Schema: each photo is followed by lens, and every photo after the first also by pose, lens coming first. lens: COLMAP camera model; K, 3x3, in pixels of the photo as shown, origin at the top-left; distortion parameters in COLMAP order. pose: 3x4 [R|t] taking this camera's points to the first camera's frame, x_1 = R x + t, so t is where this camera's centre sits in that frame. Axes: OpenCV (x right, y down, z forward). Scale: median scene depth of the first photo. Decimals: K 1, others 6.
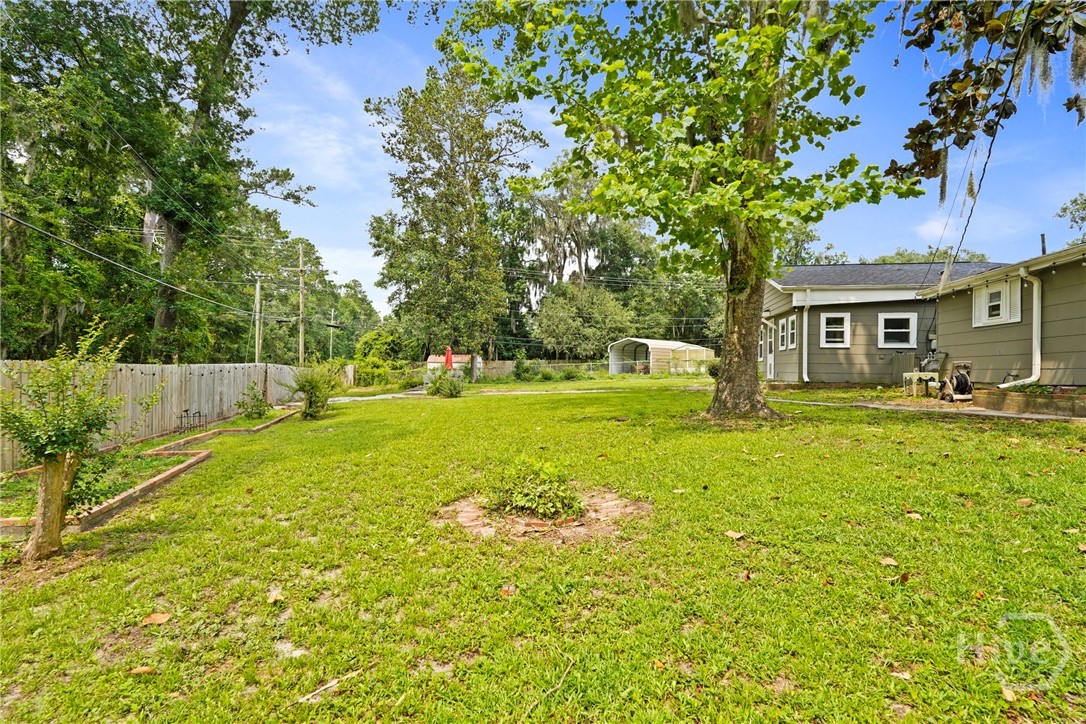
lens RADIAL K [[533.0, 0, 543.1], [0, 533.0, 365.7], [0, 0, 1]] dist [0.000213, 0.000057]
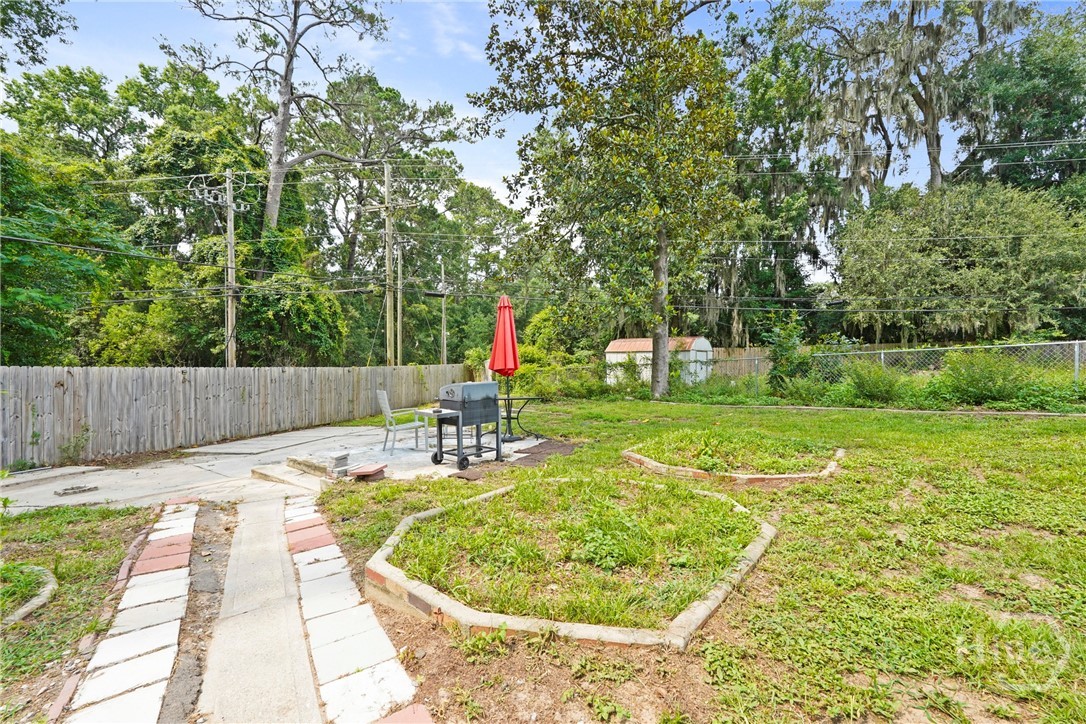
lens RADIAL K [[485.3, 0, 540.8], [0, 485.3, 365.9], [0, 0, 1]] dist [0.001193, 0.000301]
pose [[0.857034, -0.004513, -0.515241, -0.013702], [0.013240, 0.999824, 0.013266, 0.000249], [0.515090, -0.018192, 0.856943, 0.658897]]
